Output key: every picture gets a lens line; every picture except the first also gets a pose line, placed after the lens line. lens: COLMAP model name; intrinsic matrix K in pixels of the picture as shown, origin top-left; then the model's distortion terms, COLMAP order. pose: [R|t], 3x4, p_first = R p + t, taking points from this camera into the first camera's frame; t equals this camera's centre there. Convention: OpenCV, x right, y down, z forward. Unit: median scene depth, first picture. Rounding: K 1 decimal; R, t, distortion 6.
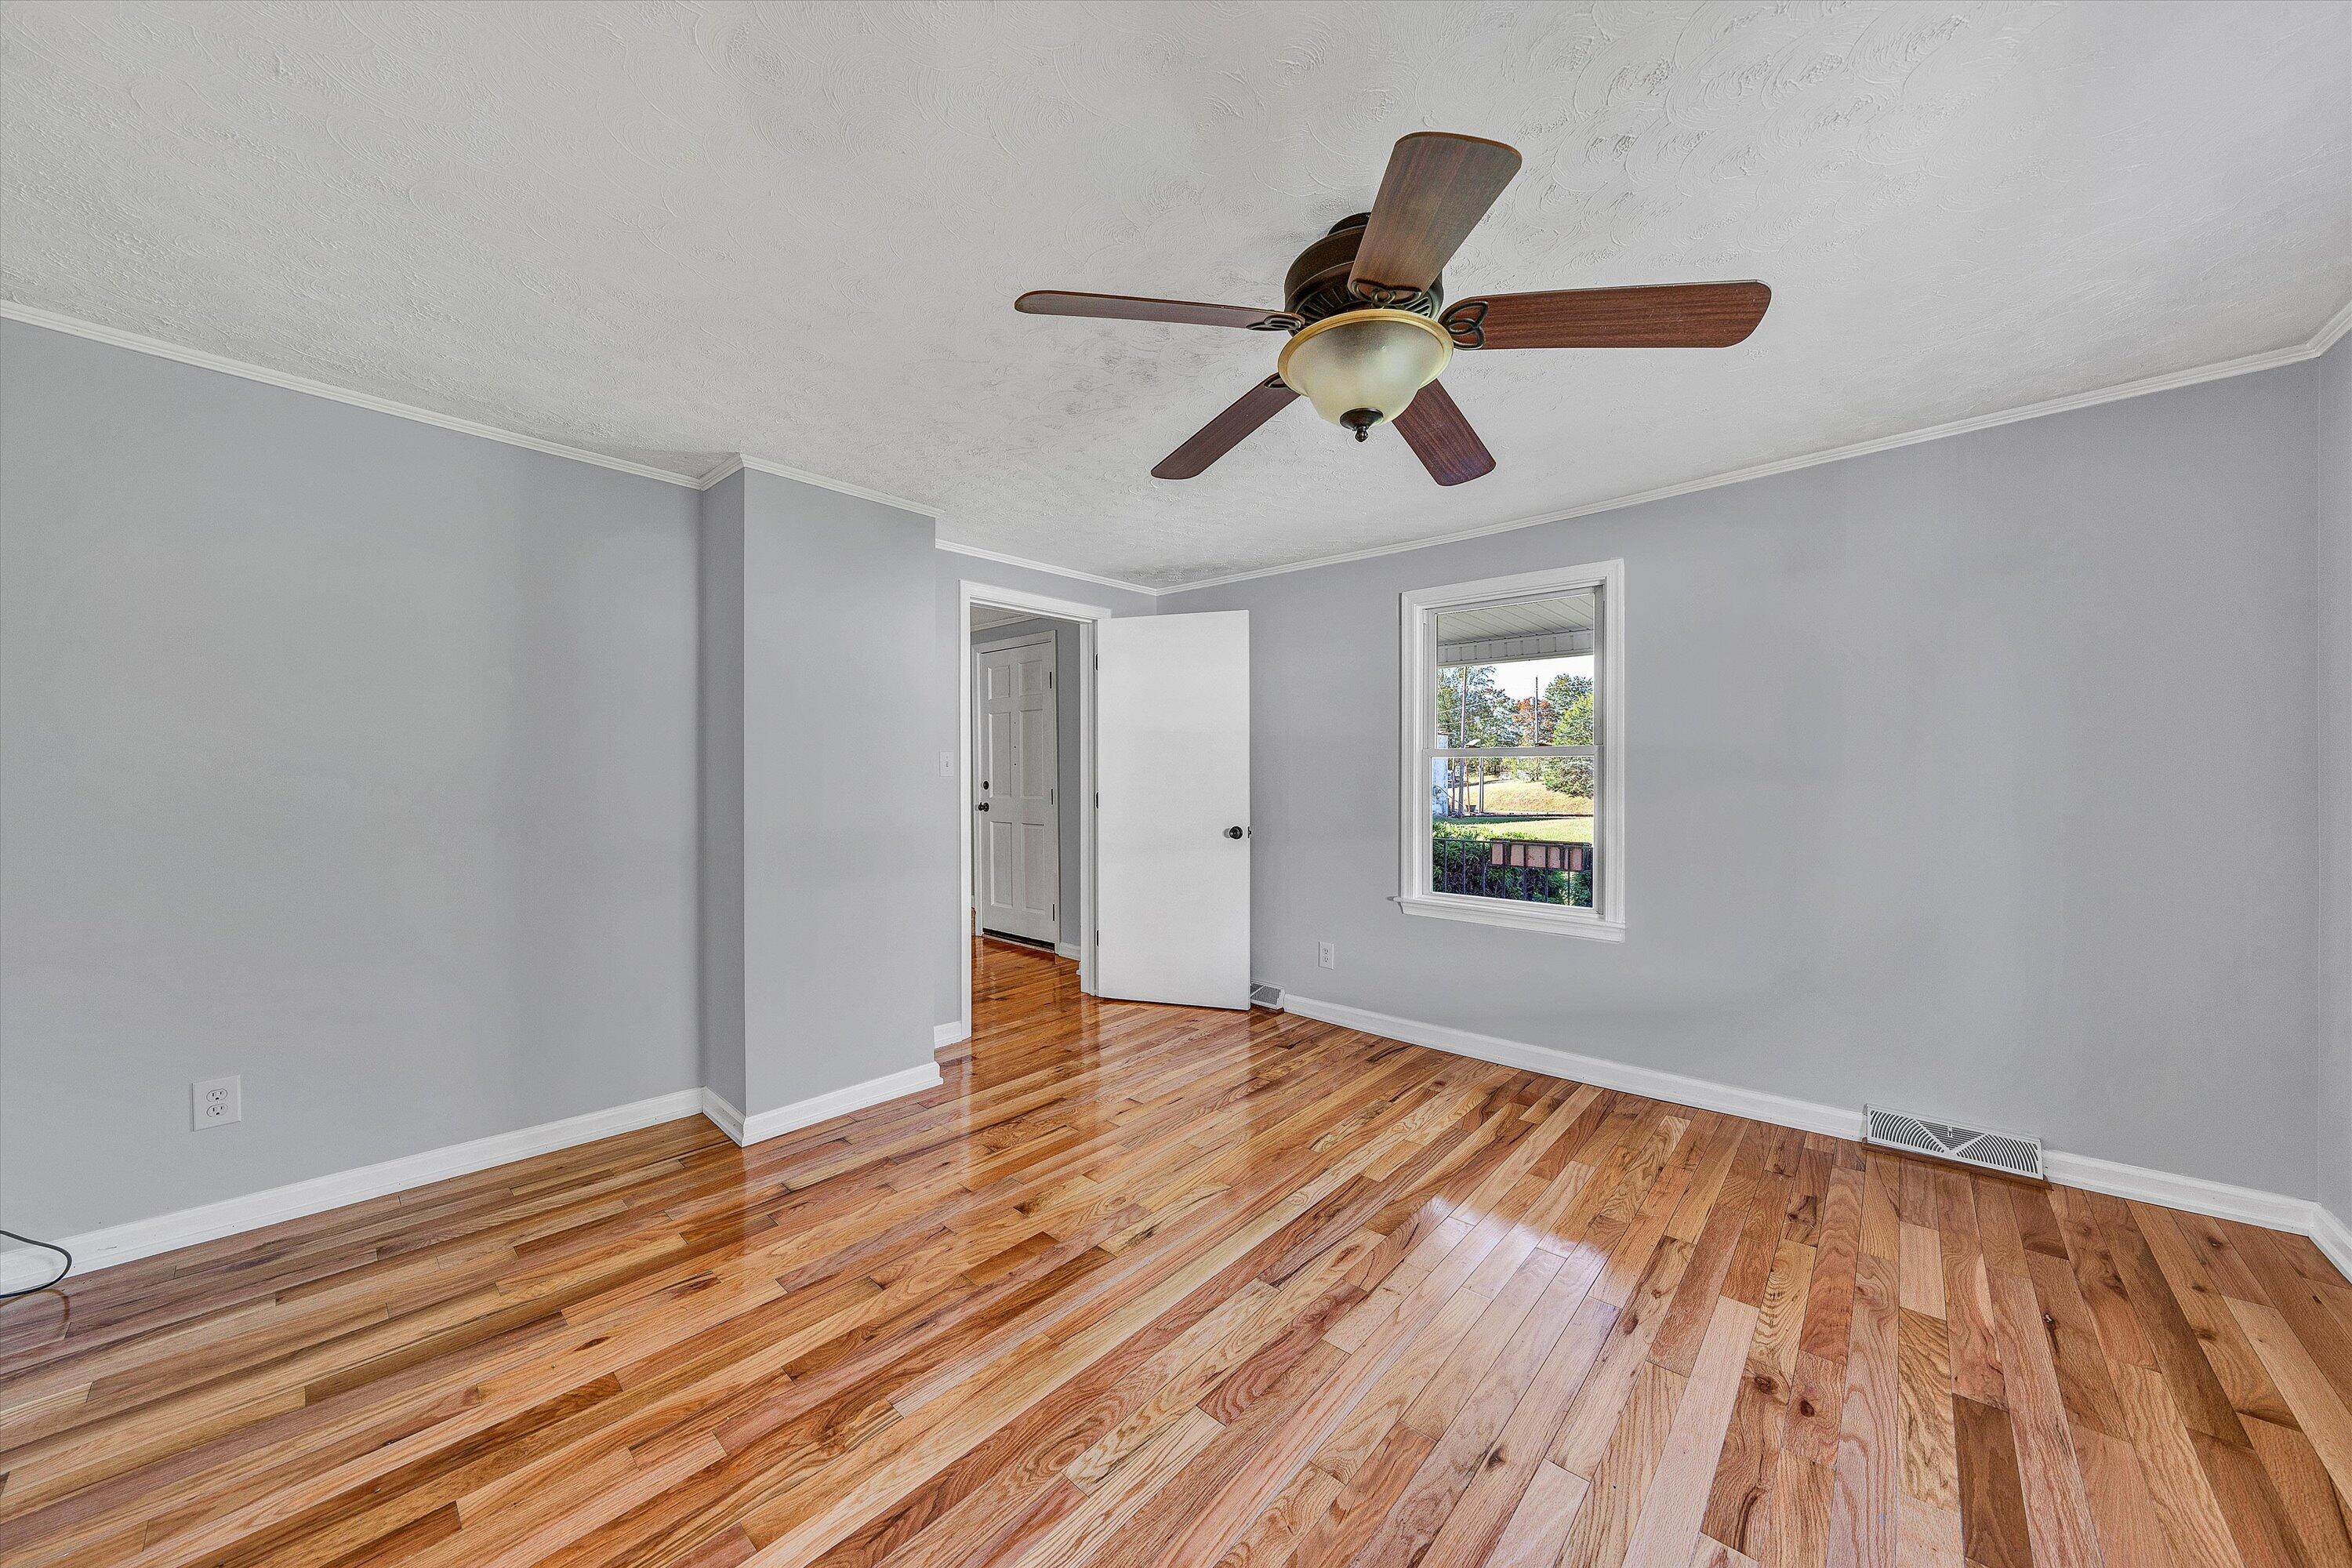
lens RADIAL K [[1236.4, 0, 1170.4], [0, 1236.4, 761.9], [0, 0, 1]] dist [0.000105, -0.000085]
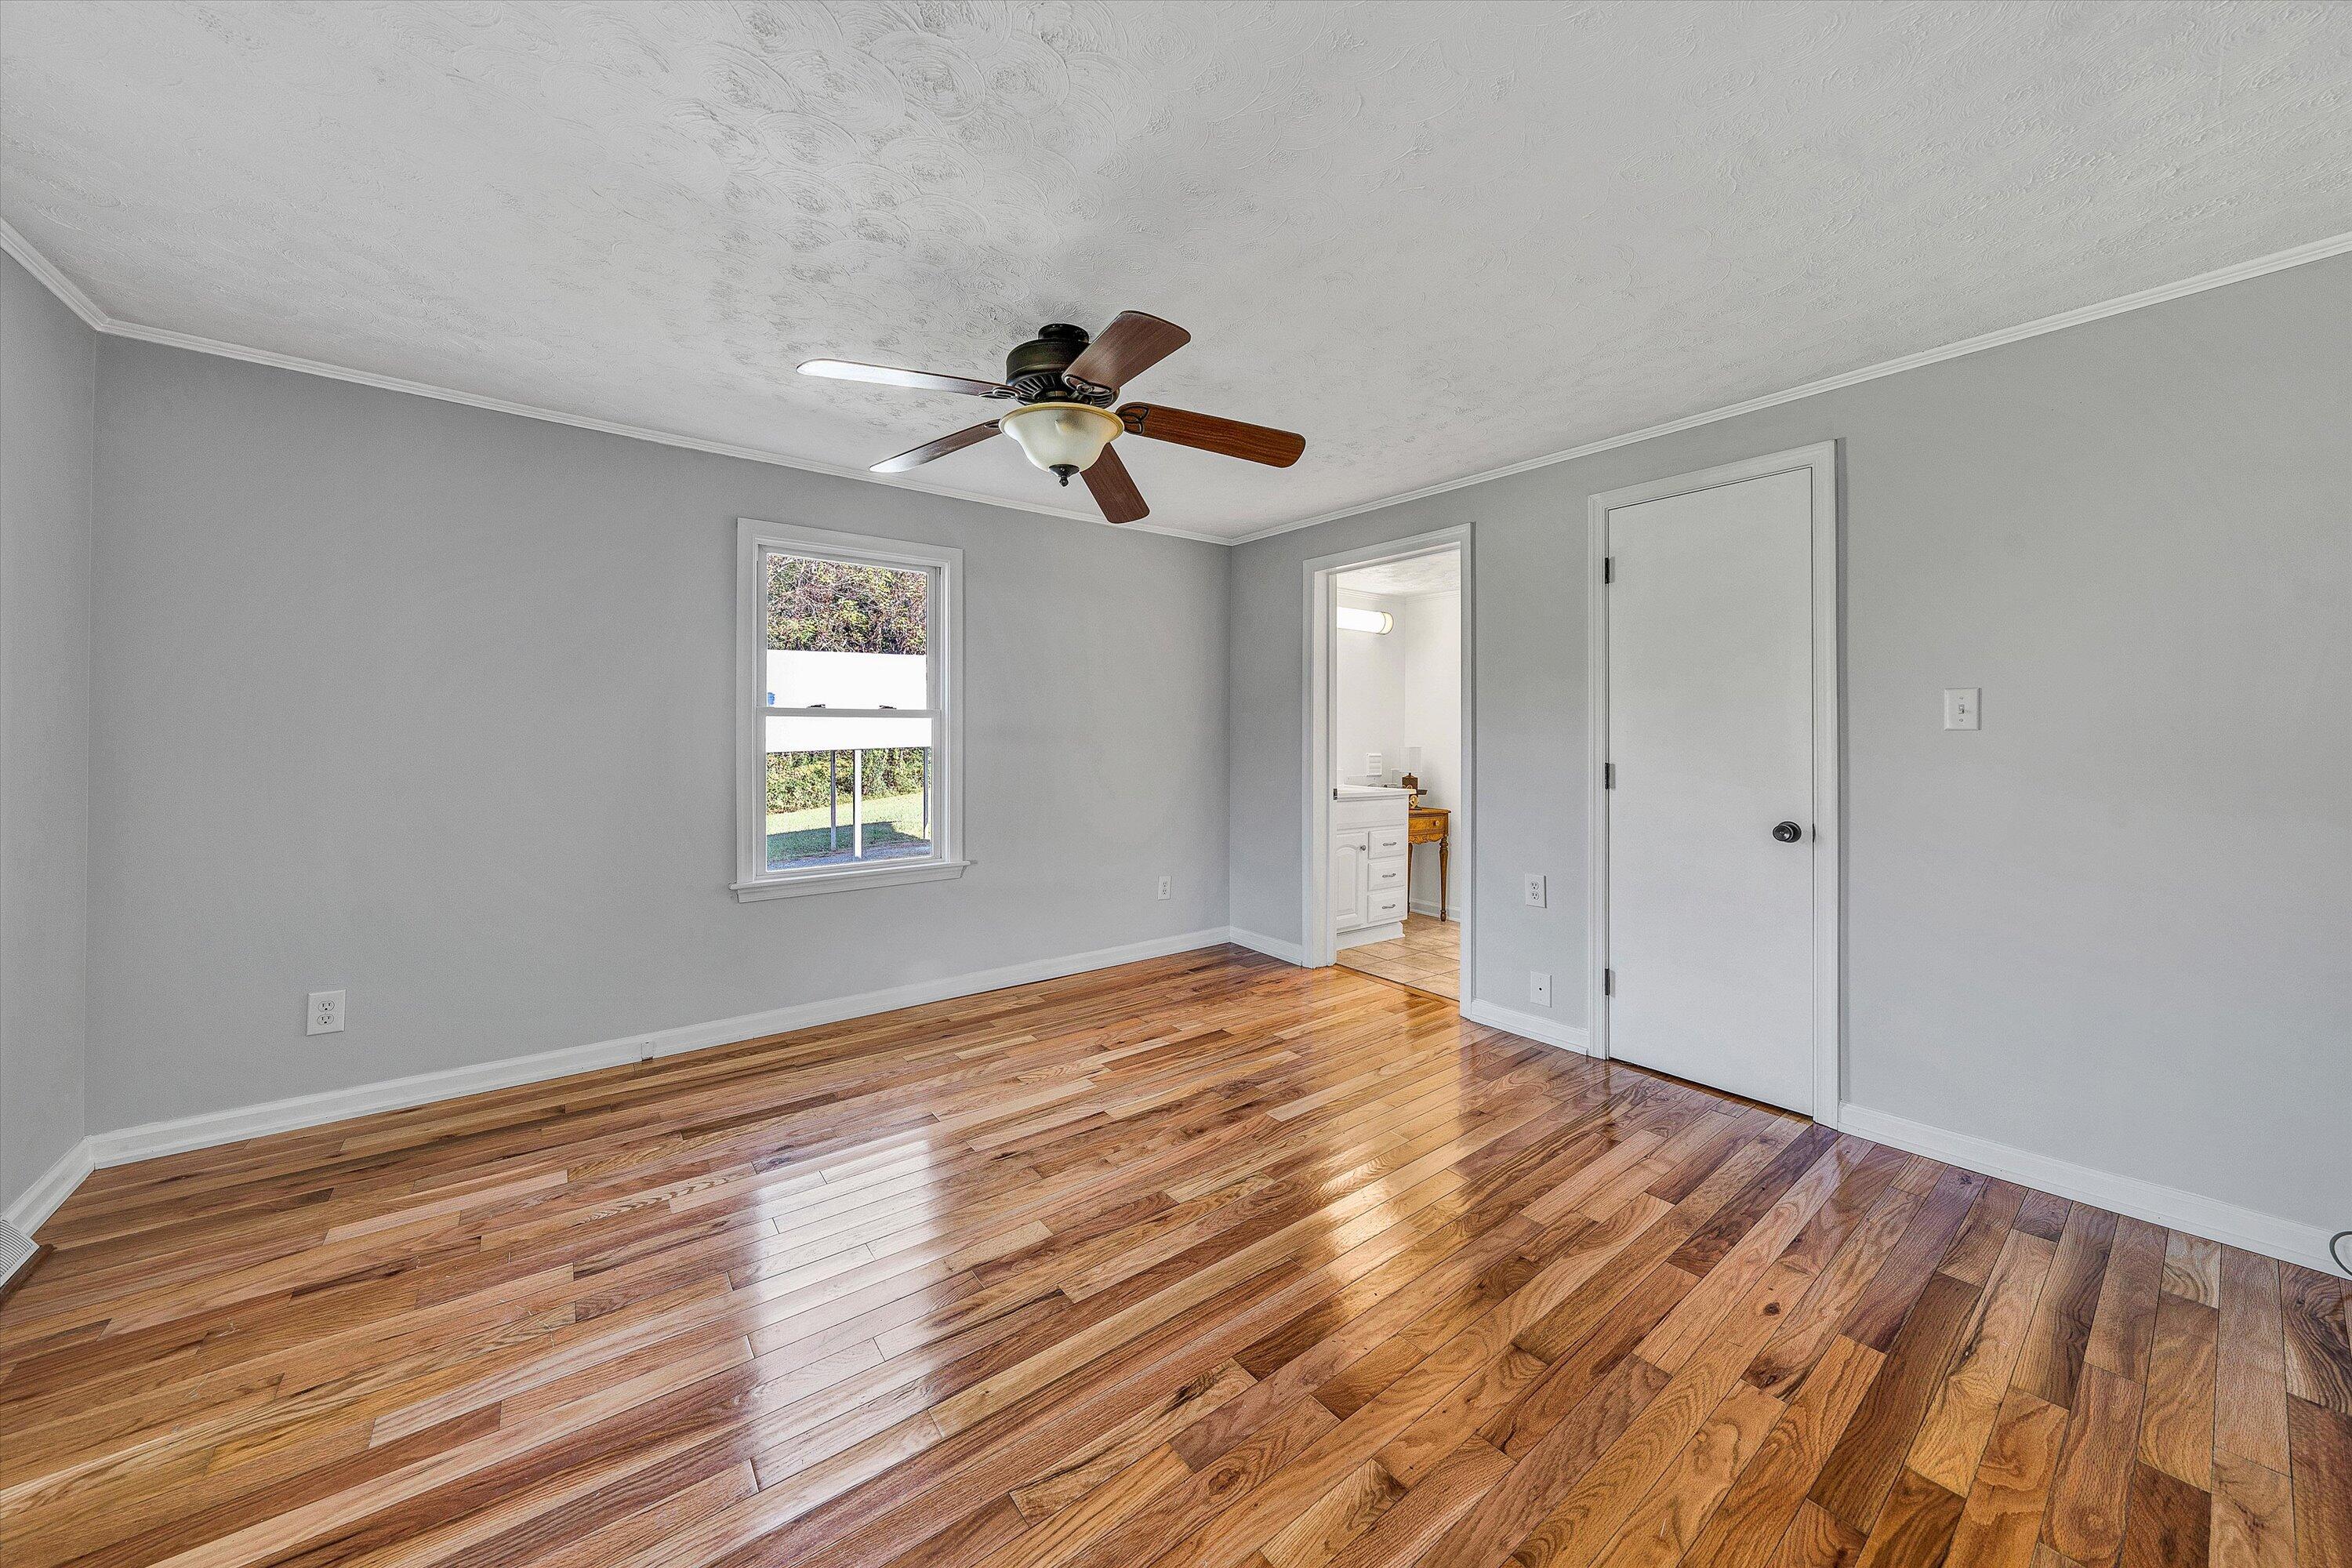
lens RADIAL K [[1236.4, 0, 1170.4], [0, 1236.4, 761.9], [0, 0, 1]] dist [0.000105, -0.000085]
pose [[-0.992895, -0.002913, 0.118959, -0.107431], [-0.001468, 0.999924, 0.012231, 0.026291], [-0.118986, 0.011969, -0.992824, 1.982435]]
